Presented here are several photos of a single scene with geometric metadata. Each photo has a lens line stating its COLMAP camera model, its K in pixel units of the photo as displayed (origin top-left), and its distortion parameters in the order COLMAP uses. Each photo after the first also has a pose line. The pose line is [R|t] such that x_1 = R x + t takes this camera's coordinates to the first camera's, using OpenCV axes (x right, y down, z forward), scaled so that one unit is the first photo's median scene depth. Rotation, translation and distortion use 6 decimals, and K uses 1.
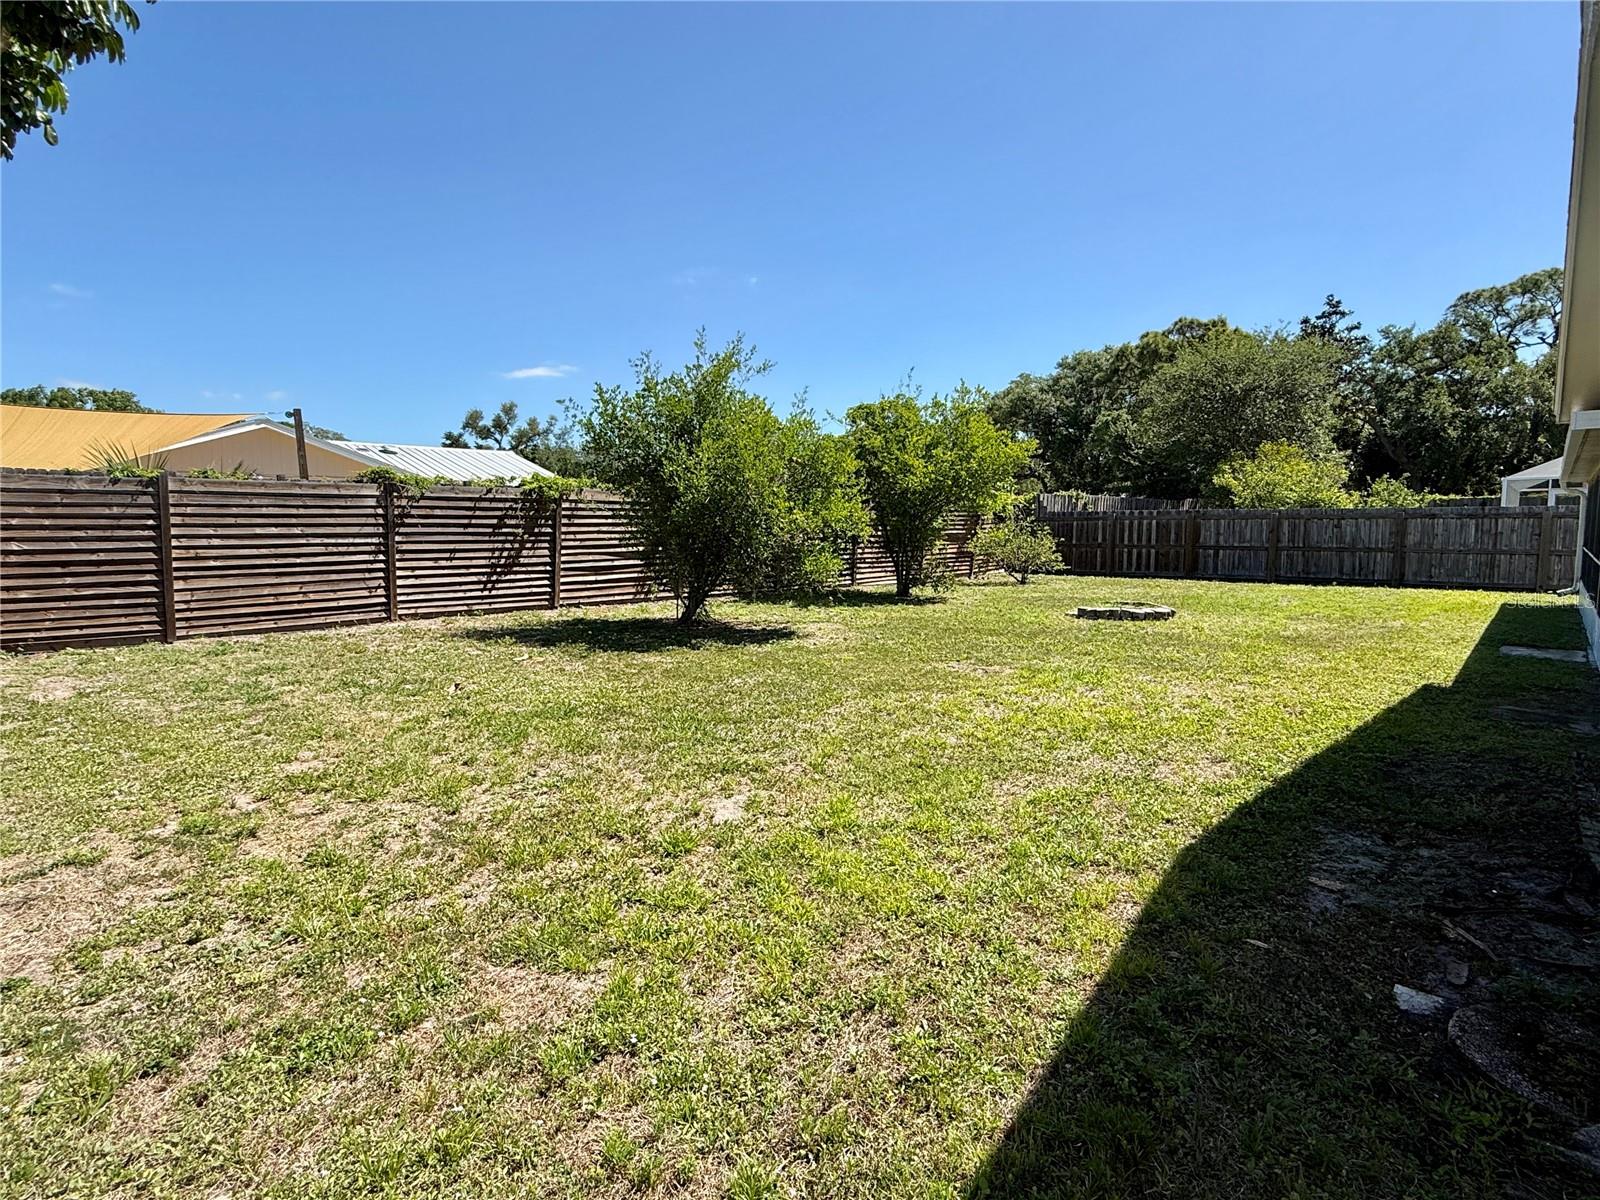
lens RADIAL K [[855.8, 0, 799.2], [0, 855.8, 603.2], [0, 0, 1]] dist [-0.001712, 0.000857]
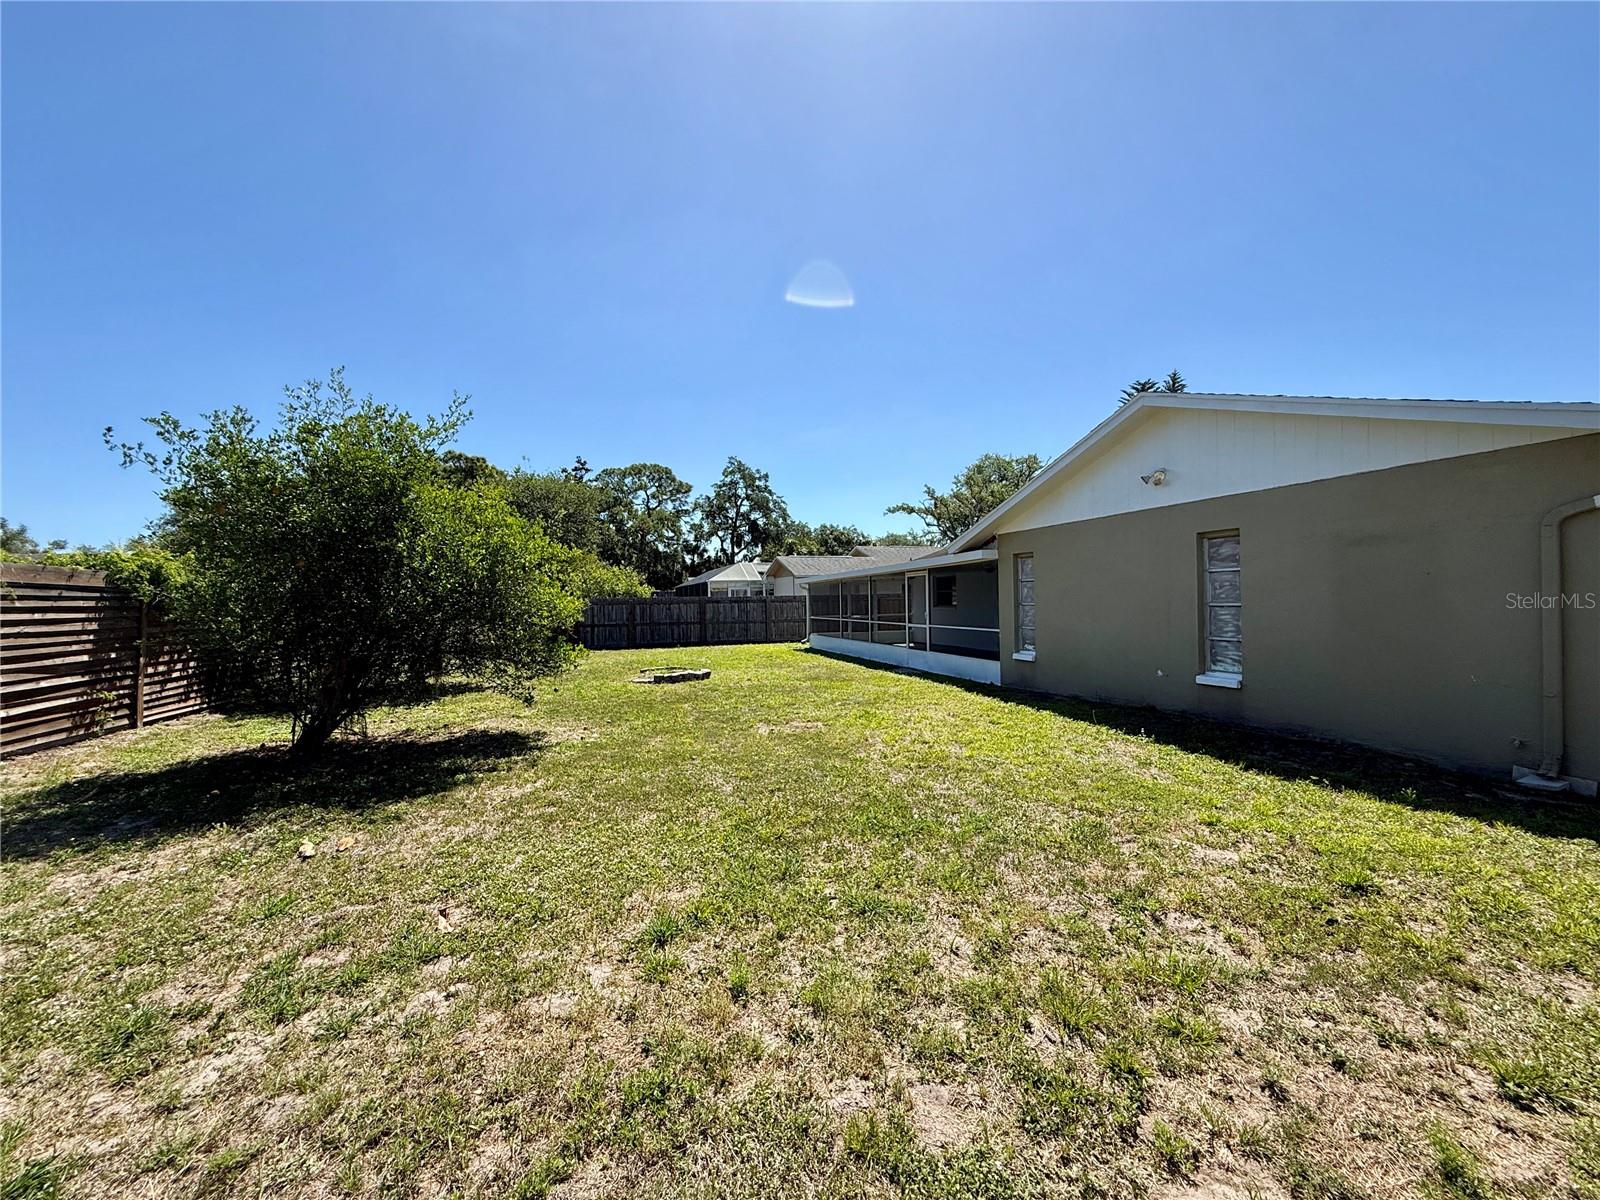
lens RADIAL K [[636.2, 0, 795.2], [0, 636.2, 599.7], [0, 0, 1]] dist [-0.000999, 0.000351]
pose [[0.523069, -0.002870, 0.852285, -0.281909], [0.094716, 0.993996, -0.054783, -0.027188], [-0.847011, 0.109380, 0.520200, 0.259728]]
